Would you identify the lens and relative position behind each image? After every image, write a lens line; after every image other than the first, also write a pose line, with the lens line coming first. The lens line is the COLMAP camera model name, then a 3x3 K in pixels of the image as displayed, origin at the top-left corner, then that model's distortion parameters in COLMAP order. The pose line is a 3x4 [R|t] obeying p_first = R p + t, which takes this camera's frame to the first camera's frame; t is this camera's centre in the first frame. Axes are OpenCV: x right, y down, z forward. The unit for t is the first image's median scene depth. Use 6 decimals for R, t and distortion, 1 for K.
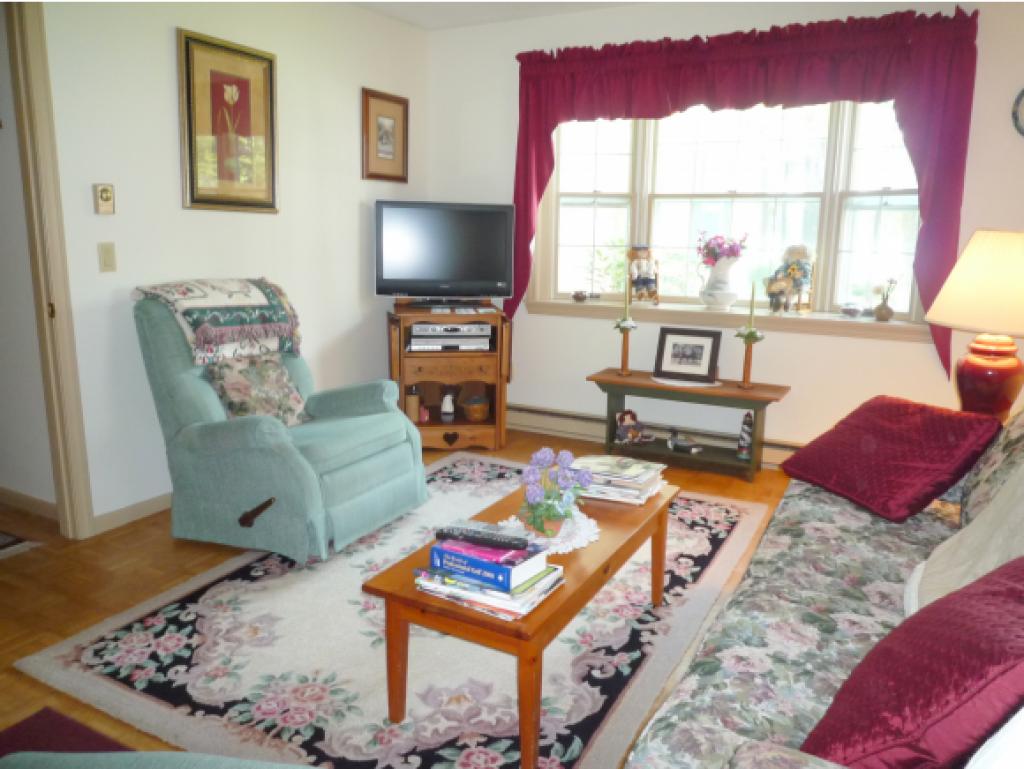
lens RADIAL K [[773.2, 0, 513.8], [0, 773.2, 389.0], [0, 0, 1]] dist [-0.012921, -0.016908]
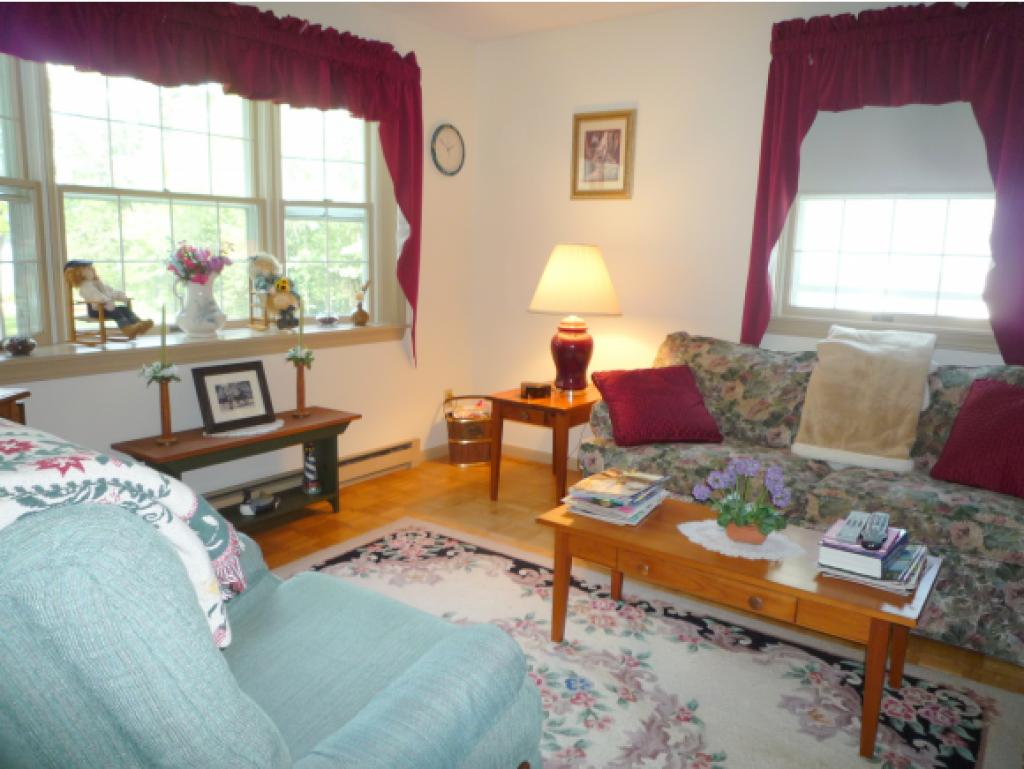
lens RADIAL K [[773.2, 0, 515.6], [0, 773.2, 375.3], [0, 0, 1]] dist [-0.012921, -0.016908]
pose [[0.110397, -0.178655, 0.977699, -0.548703], [0.174386, 0.971933, 0.157910, -0.146446], [-0.978469, 0.153064, 0.138454, 0.617280]]
